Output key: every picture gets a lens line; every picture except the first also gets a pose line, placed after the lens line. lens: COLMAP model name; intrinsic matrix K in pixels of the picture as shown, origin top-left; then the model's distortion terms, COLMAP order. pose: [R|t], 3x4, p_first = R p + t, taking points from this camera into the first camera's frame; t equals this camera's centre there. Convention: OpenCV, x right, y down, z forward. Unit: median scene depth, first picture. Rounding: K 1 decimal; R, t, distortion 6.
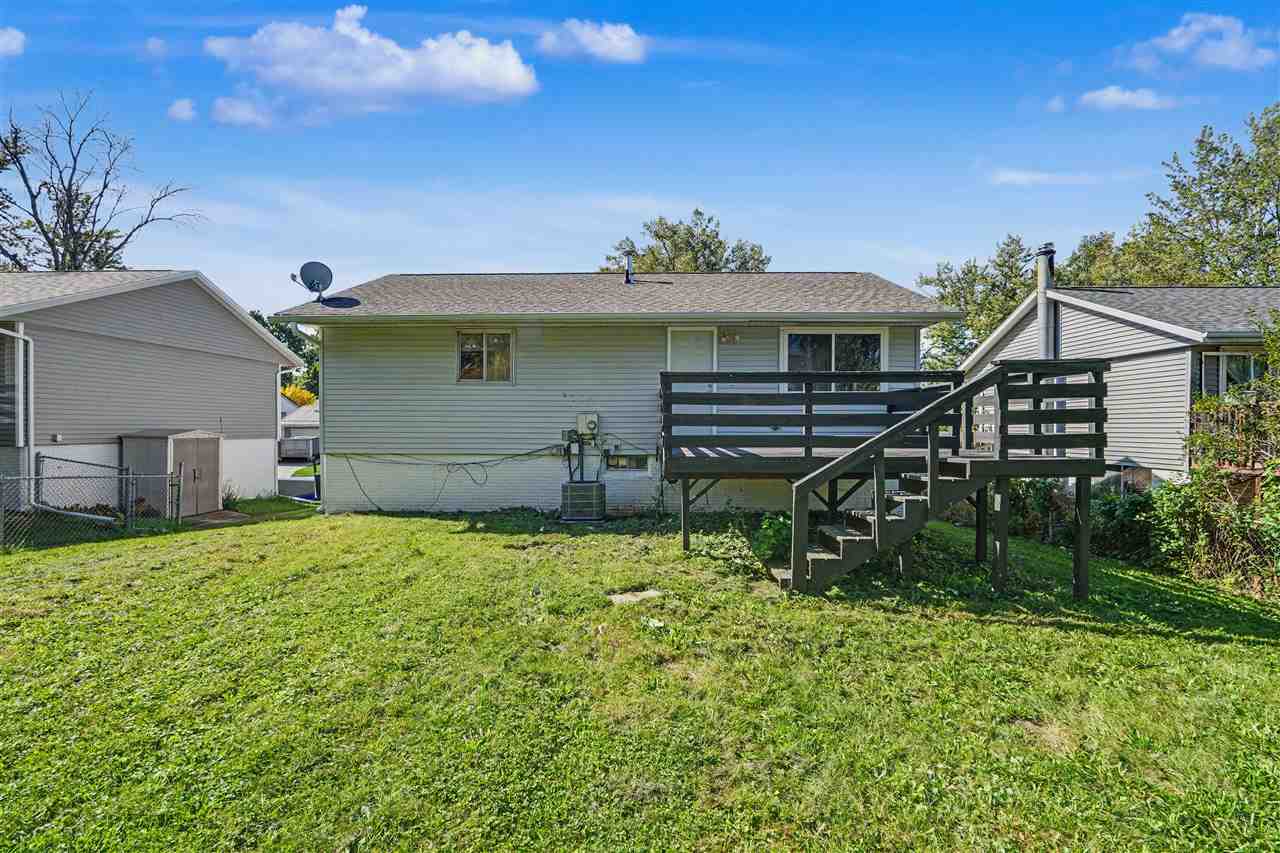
lens RADIAL K [[582.5, 0, 644.3], [0, 582.5, 434.3], [0, 0, 1]] dist [-0.002399, 0.000594]
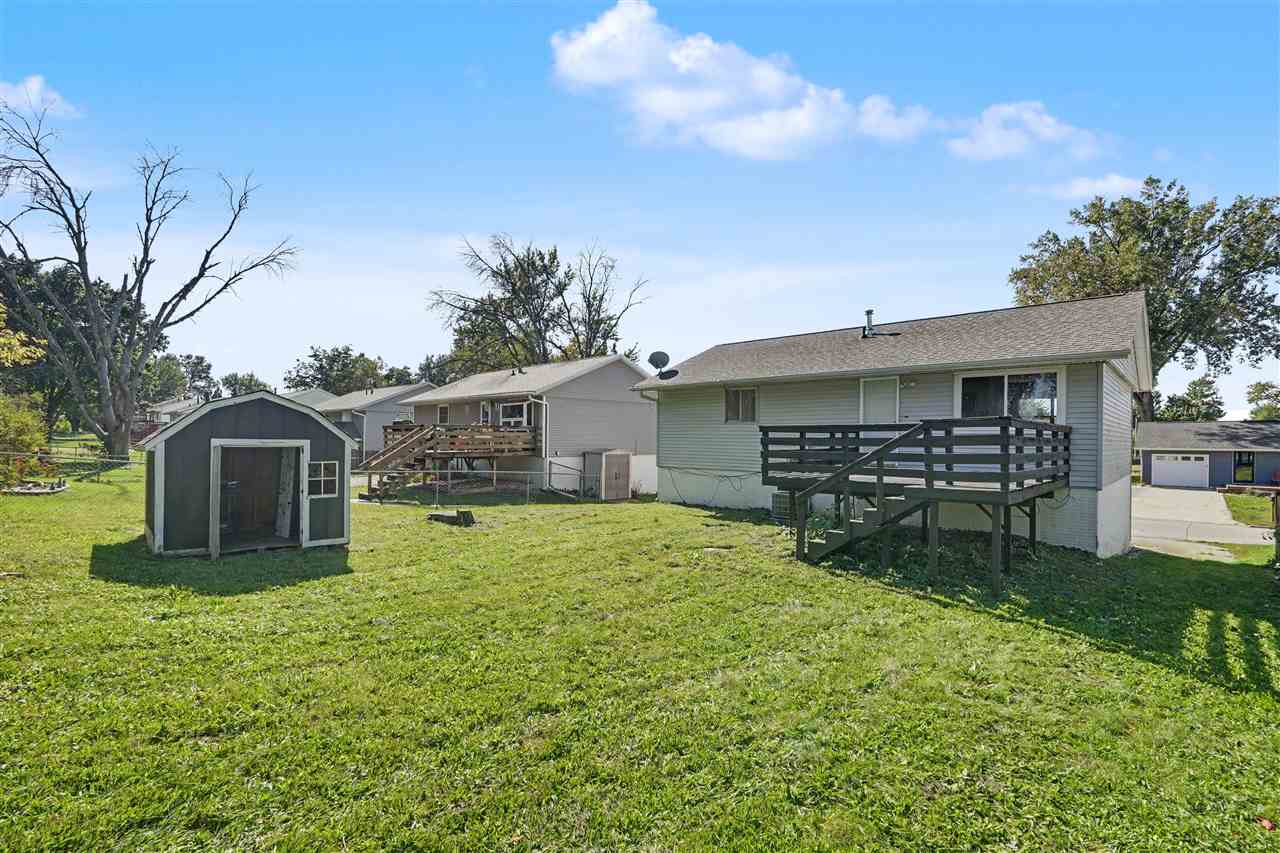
lens RADIAL K [[582.5, 0, 644.3], [0, 582.5, 434.3], [0, 0, 1]] dist [-0.002399, 0.000594]
pose [[0.750615, 0.000232, -0.660739, 0.439454], [-0.017330, 0.999663, -0.019337, -0.021374], [0.660512, 0.025965, 0.750366, -0.239642]]
